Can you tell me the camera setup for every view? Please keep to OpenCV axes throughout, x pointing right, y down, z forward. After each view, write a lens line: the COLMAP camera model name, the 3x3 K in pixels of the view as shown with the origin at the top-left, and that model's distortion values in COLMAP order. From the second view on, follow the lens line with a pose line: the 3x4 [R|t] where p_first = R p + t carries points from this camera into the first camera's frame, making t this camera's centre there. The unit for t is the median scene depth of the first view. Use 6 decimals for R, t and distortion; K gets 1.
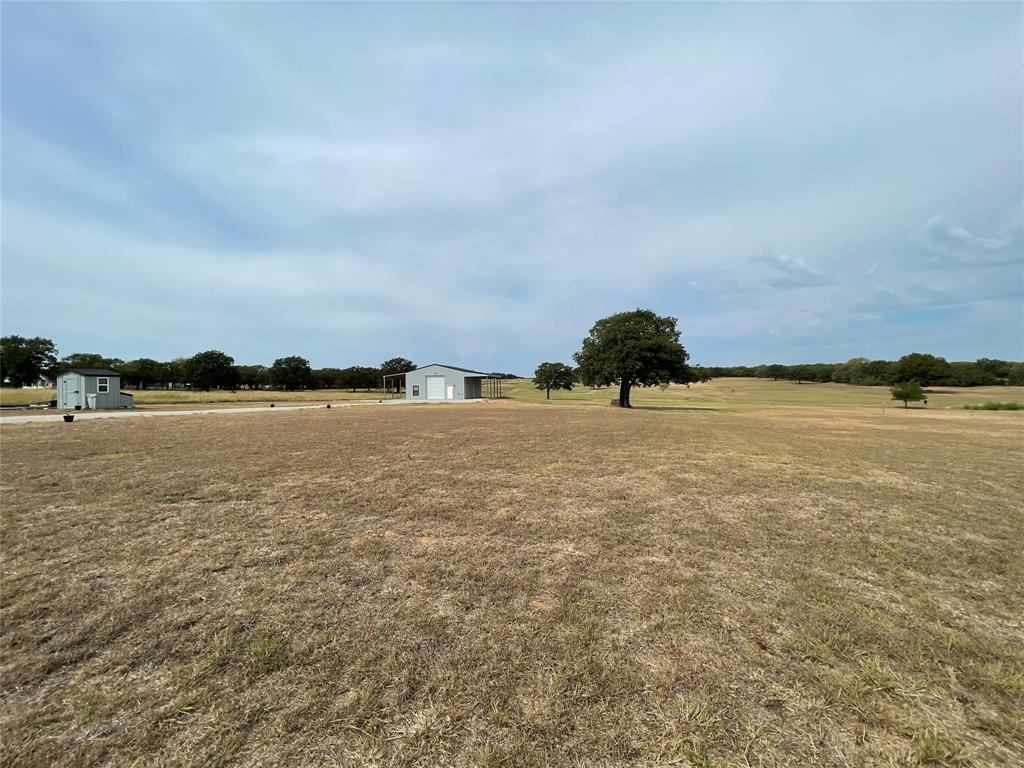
lens RADIAL K [[412.5, 0, 523.9], [0, 412.5, 406.8], [0, 0, 1]] dist [0.000521, -0.000042]
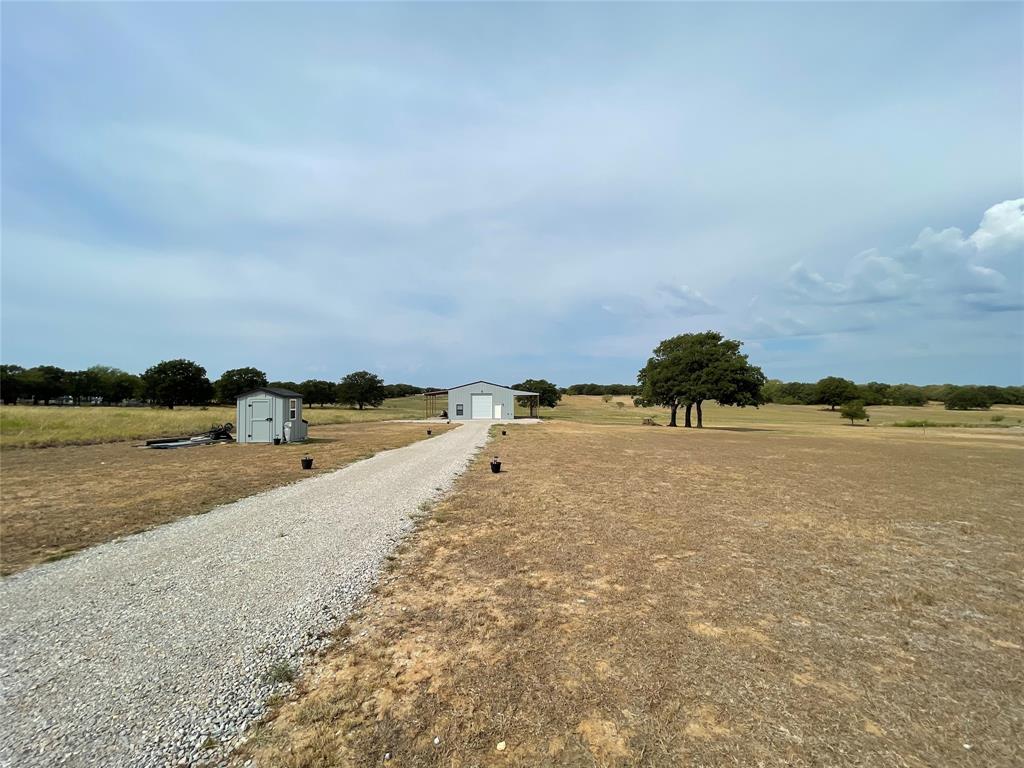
lens RADIAL K [[412.5, 0, 523.3], [0, 412.5, 381.0], [0, 0, 1]] dist [0.000521, -0.000042]
pose [[0.983133, 0.016892, 0.182113, -0.142268], [0.001332, 0.995038, -0.099486, -0.005607], [-0.182890, 0.098051, 0.978232, 0.037311]]
